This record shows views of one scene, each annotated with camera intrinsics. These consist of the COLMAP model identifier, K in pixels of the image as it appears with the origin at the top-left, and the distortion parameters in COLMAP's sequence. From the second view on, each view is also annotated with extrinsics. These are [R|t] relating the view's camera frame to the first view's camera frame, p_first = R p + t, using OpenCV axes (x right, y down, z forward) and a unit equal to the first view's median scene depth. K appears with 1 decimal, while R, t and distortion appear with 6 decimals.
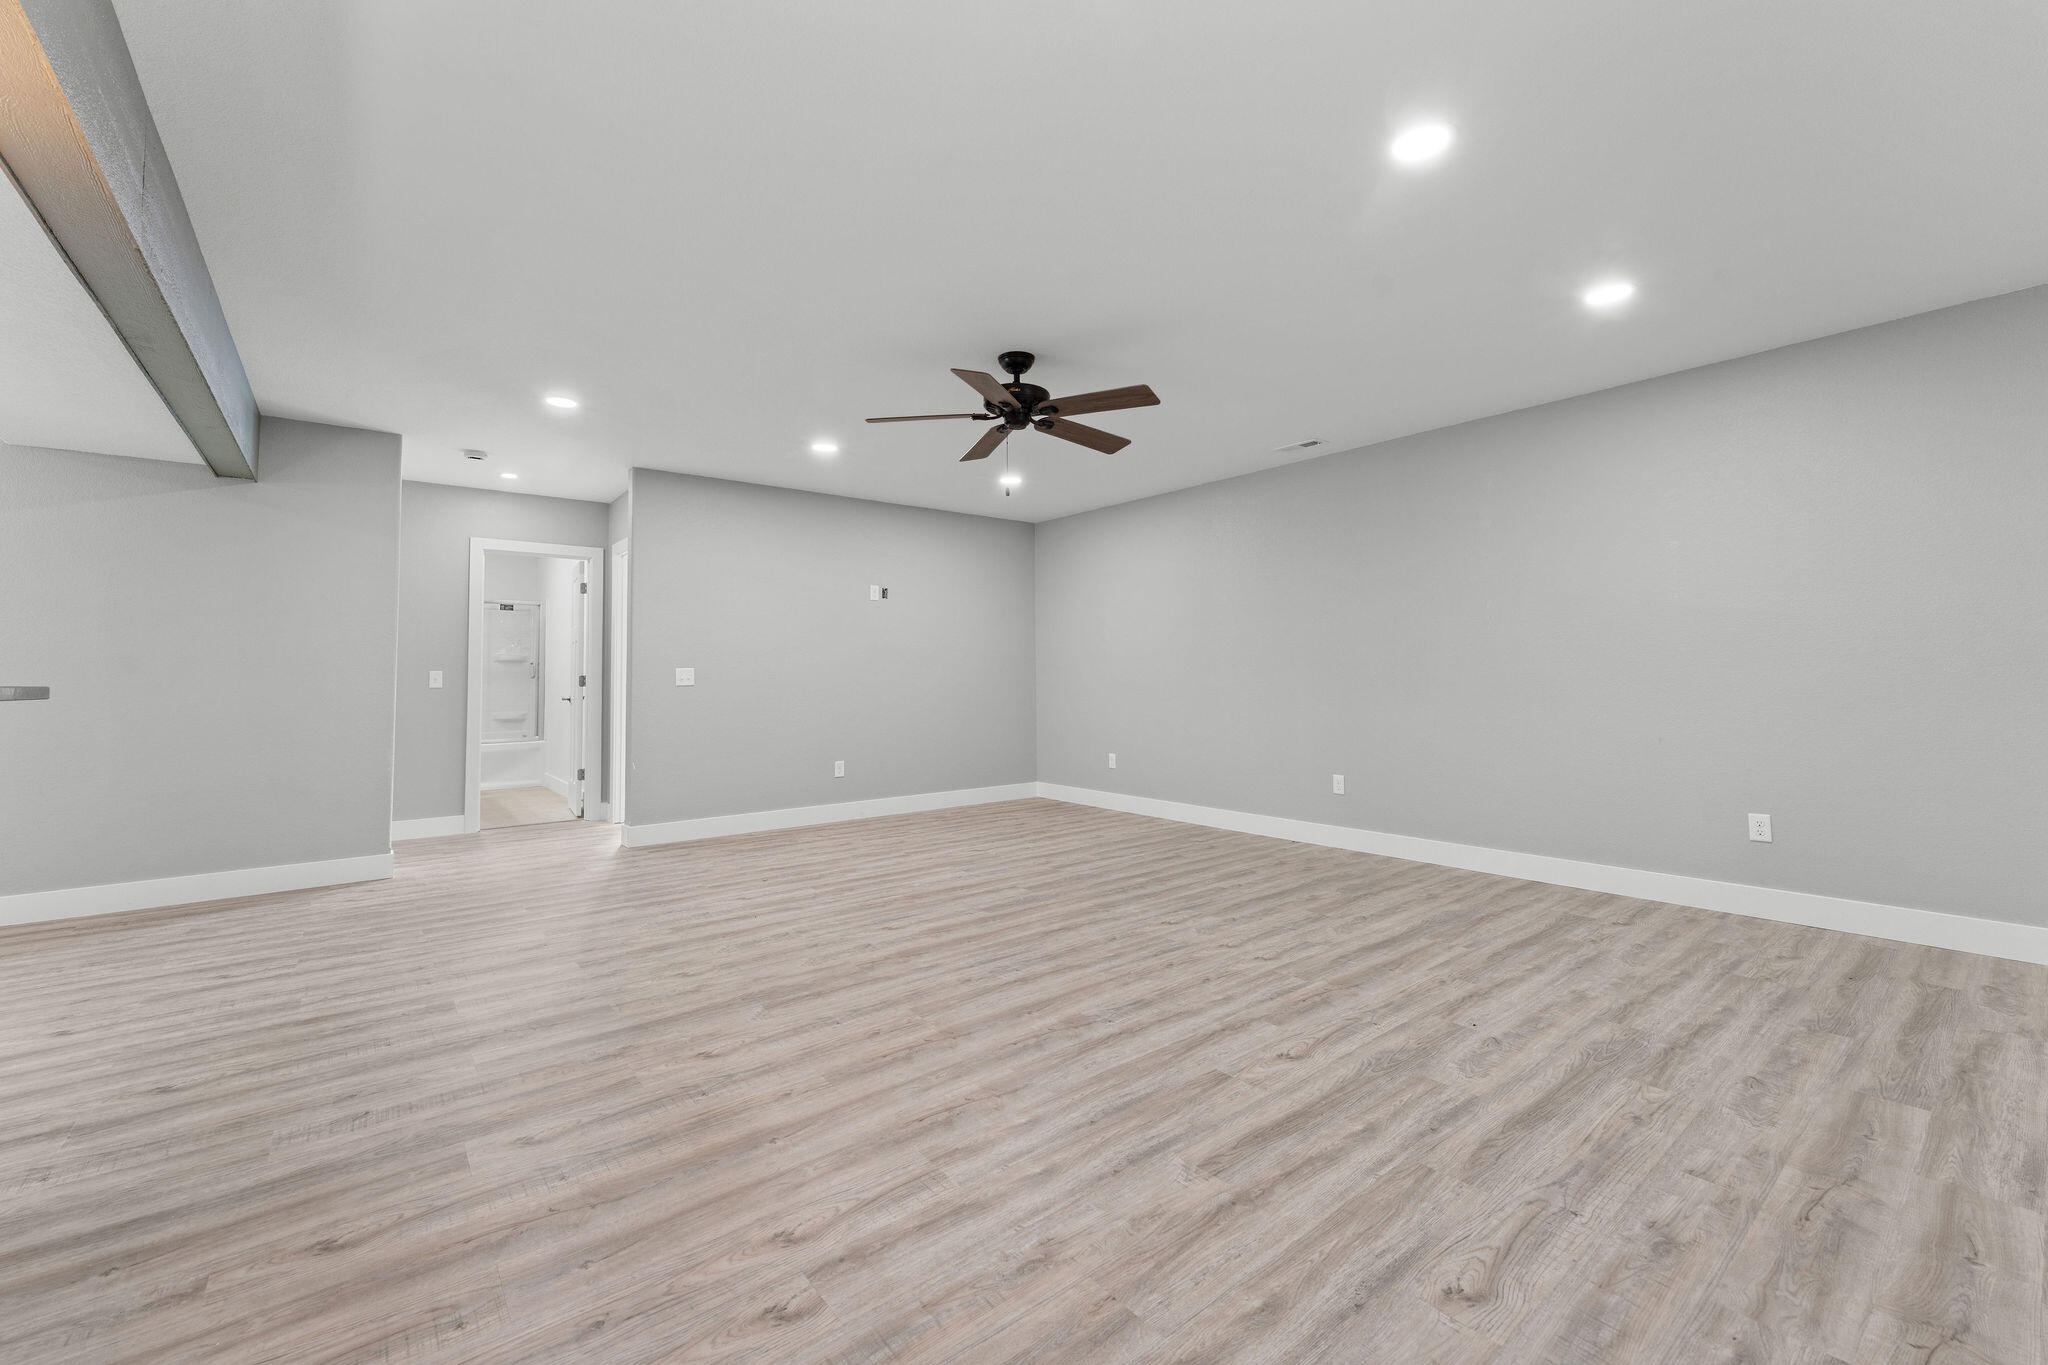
lens RADIAL K [[829.6, 0, 1020.4], [0, 829.6, 693.5], [0, 0, 1]] dist [-0.001158, 0.000123]
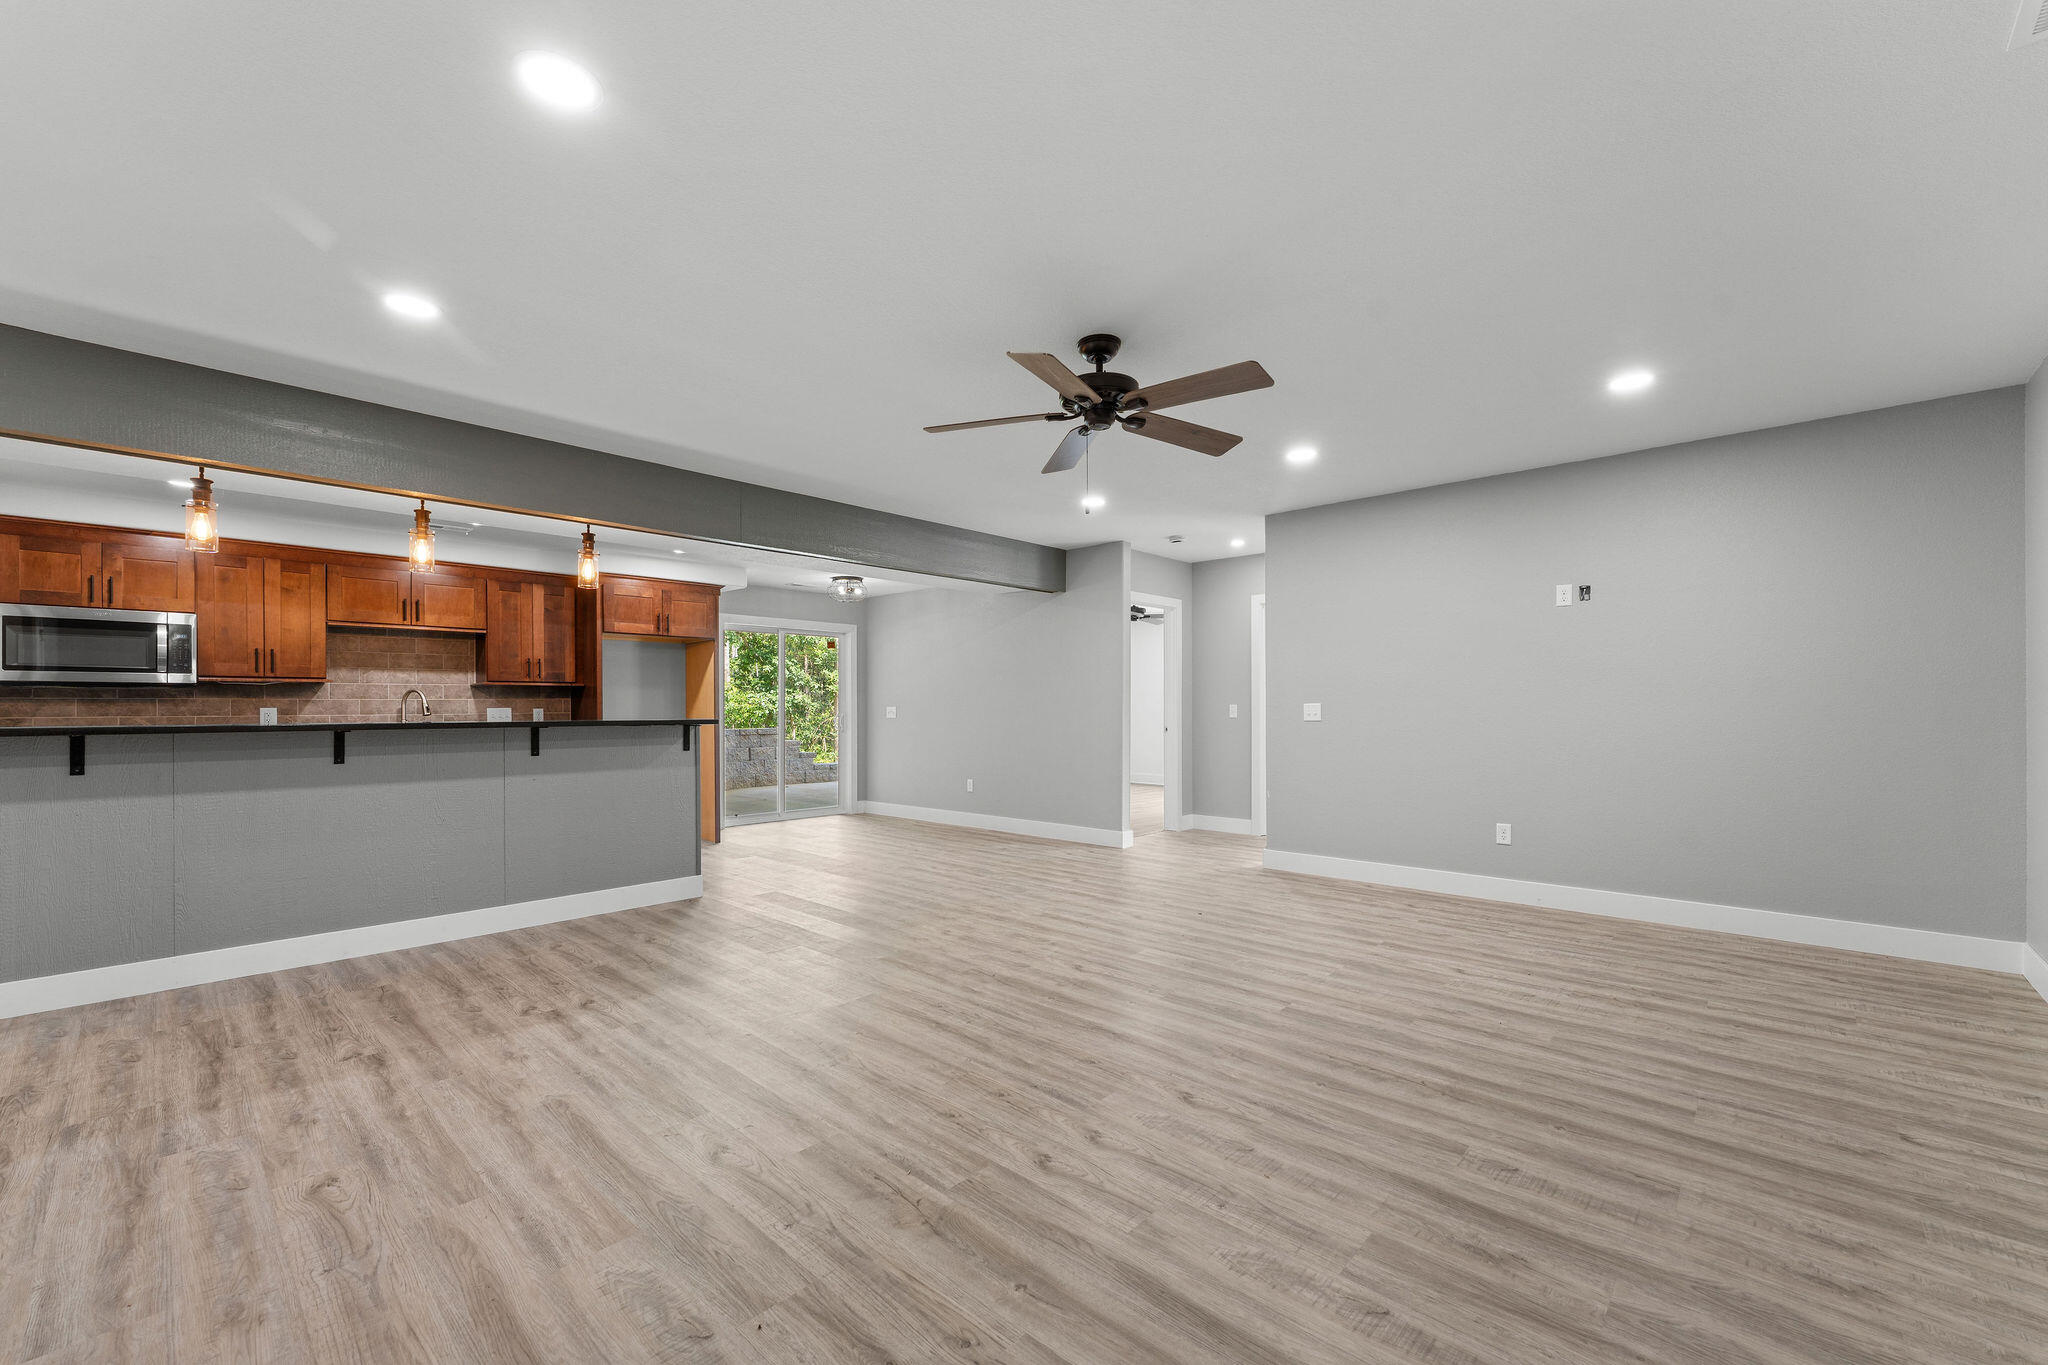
lens RADIAL K [[829.6, 0, 1020.4], [0, 829.6, 693.5], [0, 0, 1]] dist [-0.001158, 0.000123]
pose [[0.142225, -0.009960, -0.989784, 1.143120], [-0.014345, 0.999824, -0.012122, -0.050903], [0.989730, 0.015923, 0.142057, 1.068587]]
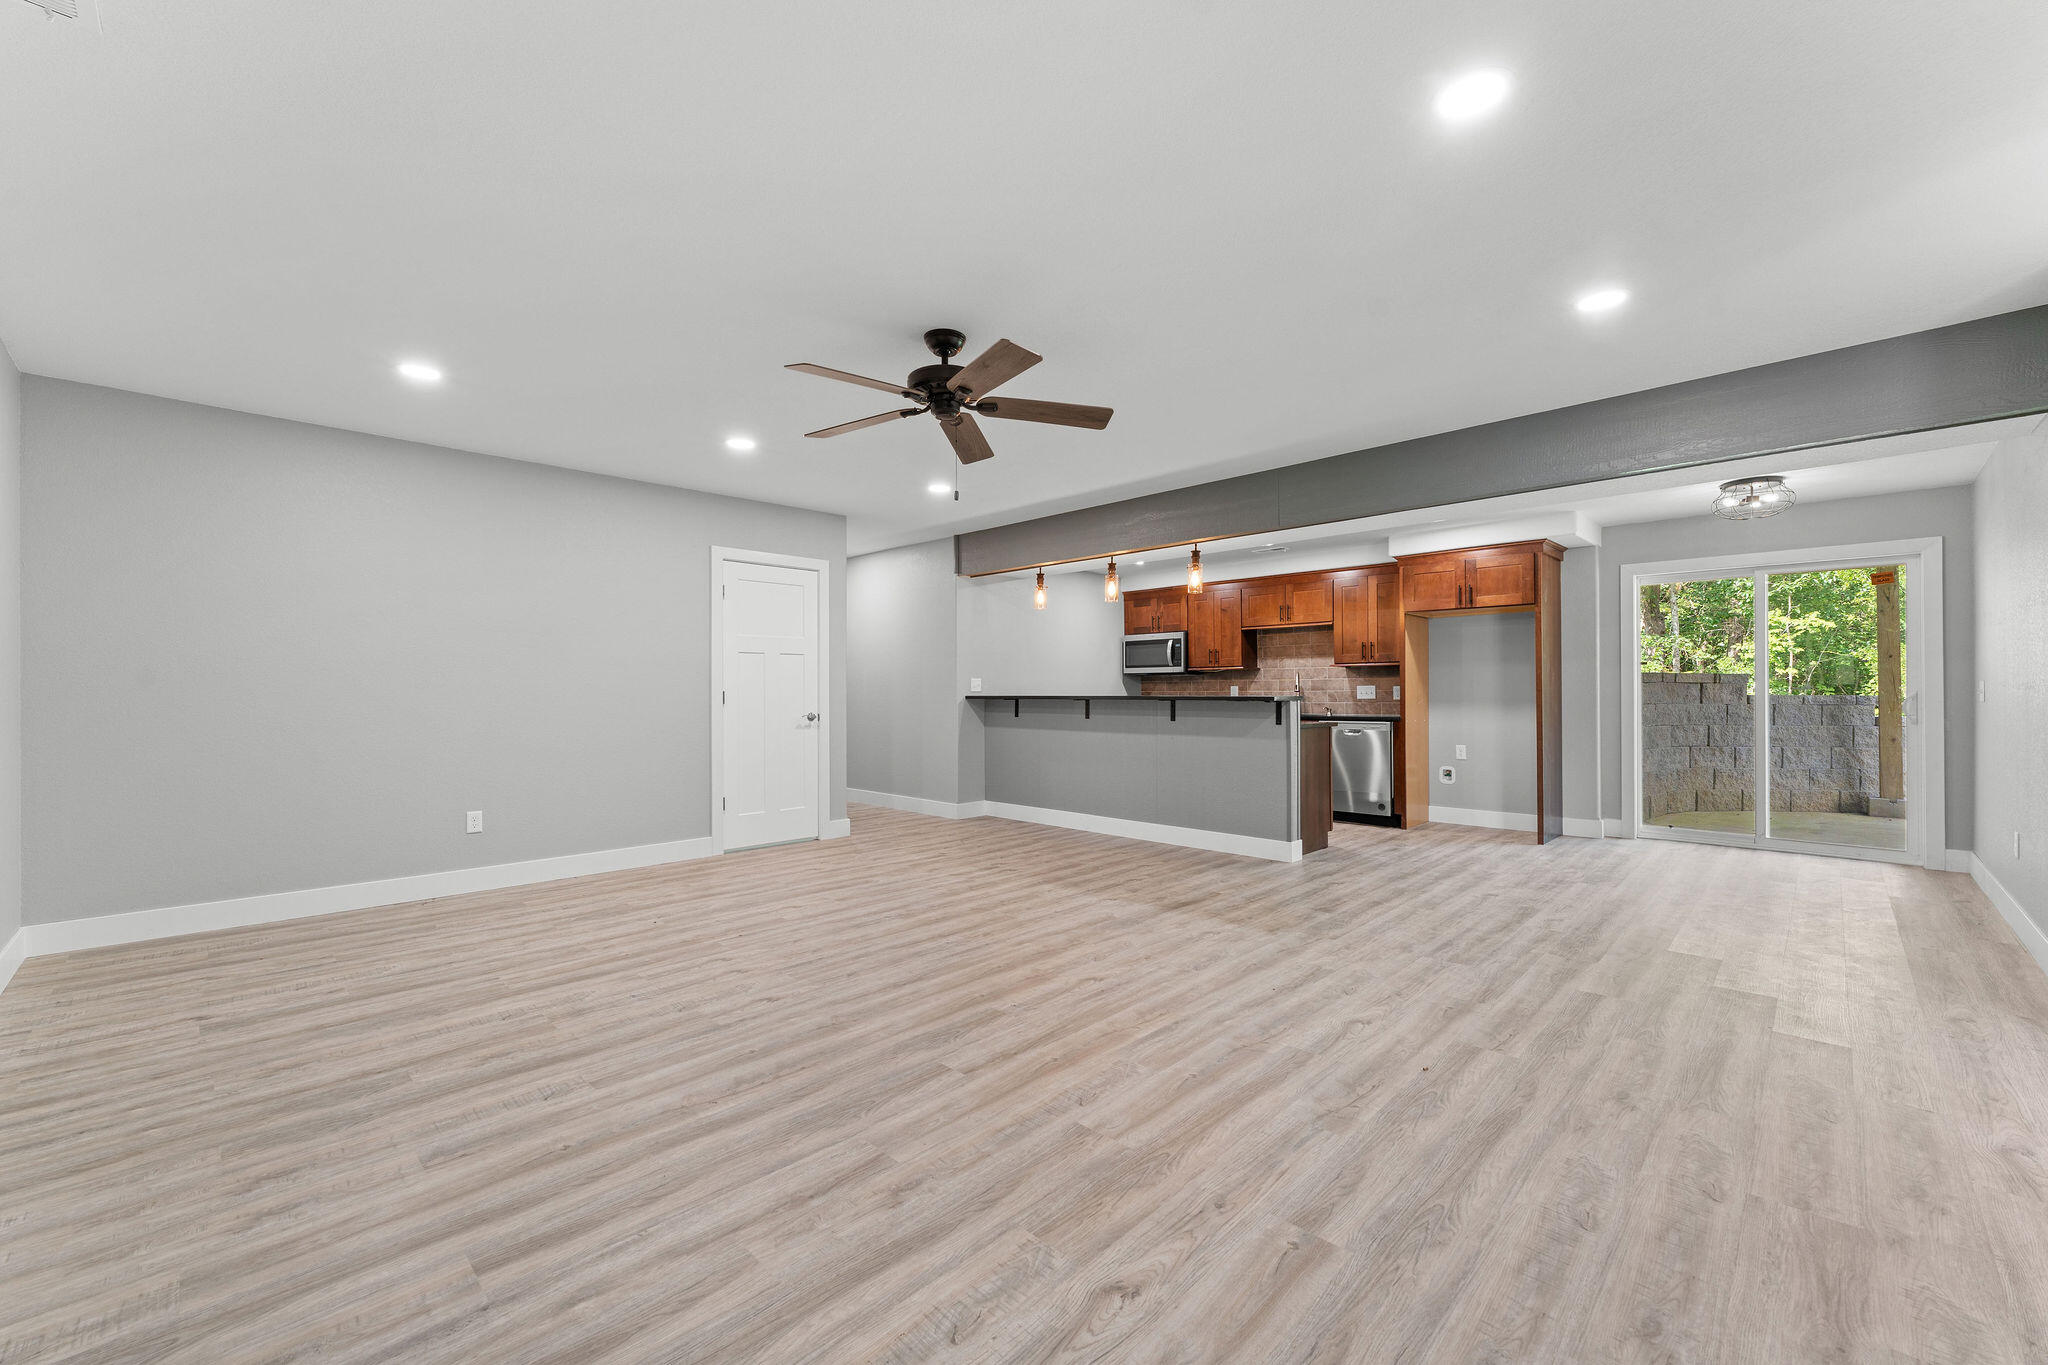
lens RADIAL K [[808.9, 0, 1004.9], [0, 808.9, 685.5], [0, 0, 1]] dist [0.002304, 0.000149]
pose [[-0.994675, 0.010559, -0.102518, 0.035645], [0.009208, 0.999864, 0.013646, -0.065962], [0.102648, 0.012629, -0.994638, 2.543487]]
